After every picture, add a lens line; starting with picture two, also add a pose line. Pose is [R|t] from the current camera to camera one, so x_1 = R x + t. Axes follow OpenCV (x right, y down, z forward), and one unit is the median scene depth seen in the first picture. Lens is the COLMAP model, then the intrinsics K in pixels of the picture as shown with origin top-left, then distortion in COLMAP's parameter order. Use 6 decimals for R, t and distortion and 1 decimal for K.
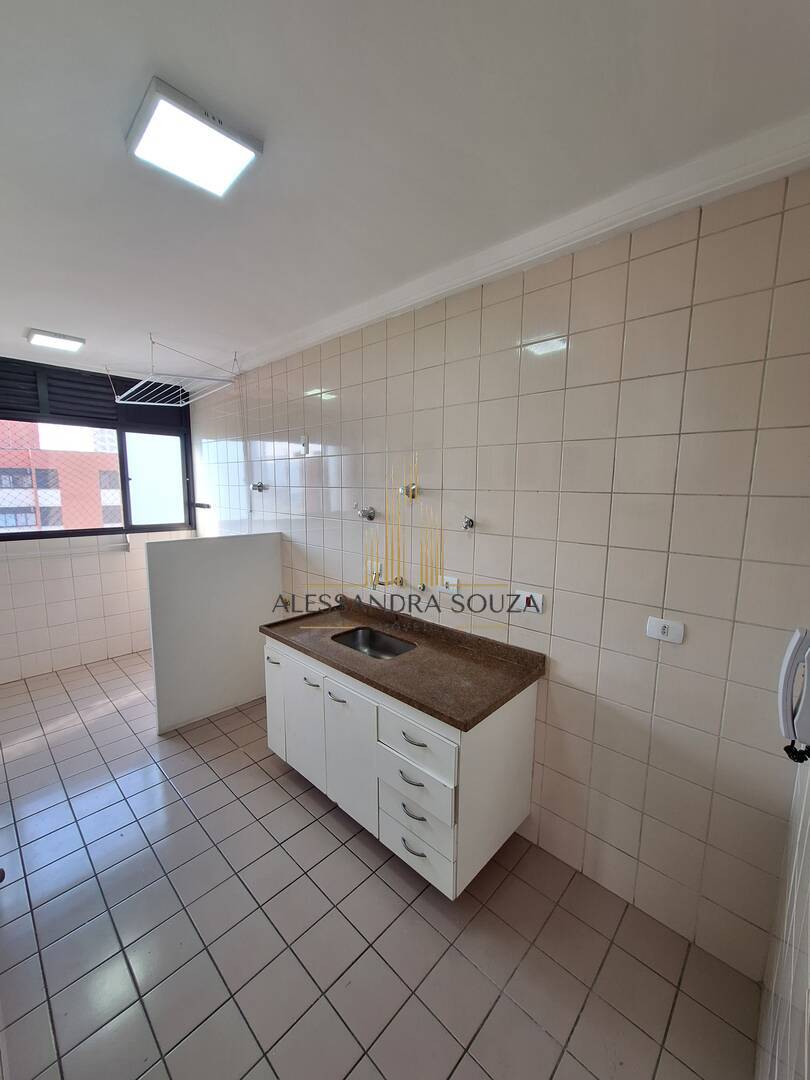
lens RADIAL K [[428.7, 0, 404.9], [0, 428.7, 546.6], [0, 0, 1]] dist [-0.005954, 0.002315]
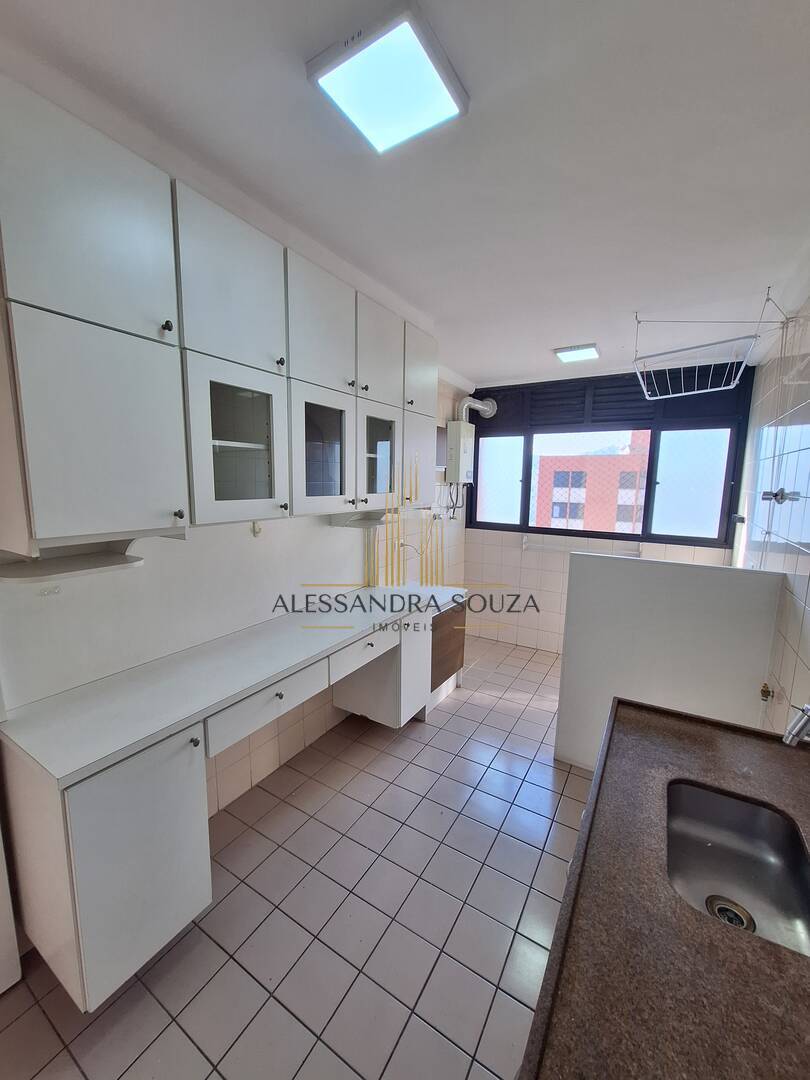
lens RADIAL K [[428.7, 0, 409.7], [0, 428.7, 543.7], [0, 0, 1]] dist [-0.005954, 0.002315]
pose [[0.204949, 0.136811, -0.969164, 0.221510], [-0.148599, 0.983054, 0.107348, -0.080075], [0.967427, 0.122016, 0.221805, 0.484772]]
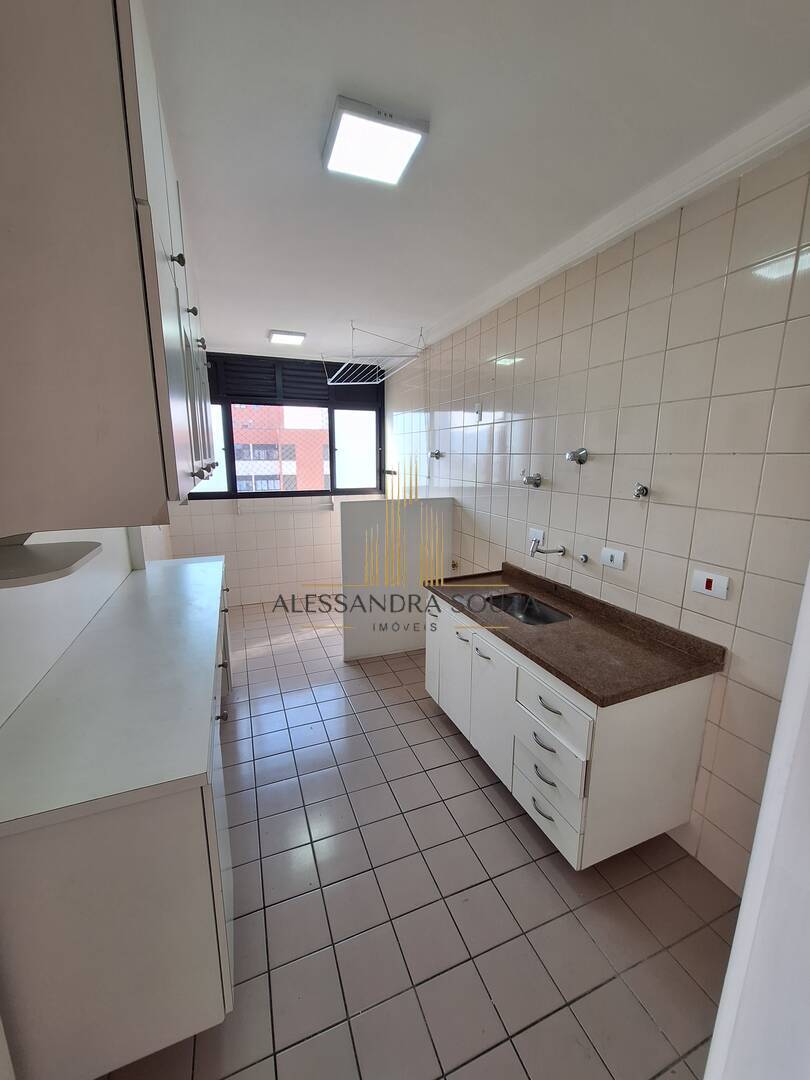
lens RADIAL K [[428.7, 0, 406.0], [0, 428.7, 544.5], [0, 0, 1]] dist [-0.005954, 0.002315]
pose [[0.908228, 0.074093, -0.411864, 0.066800], [-0.047954, 0.996145, 0.073456, 0.012473], [0.415719, -0.046964, 0.908280, -0.019228]]
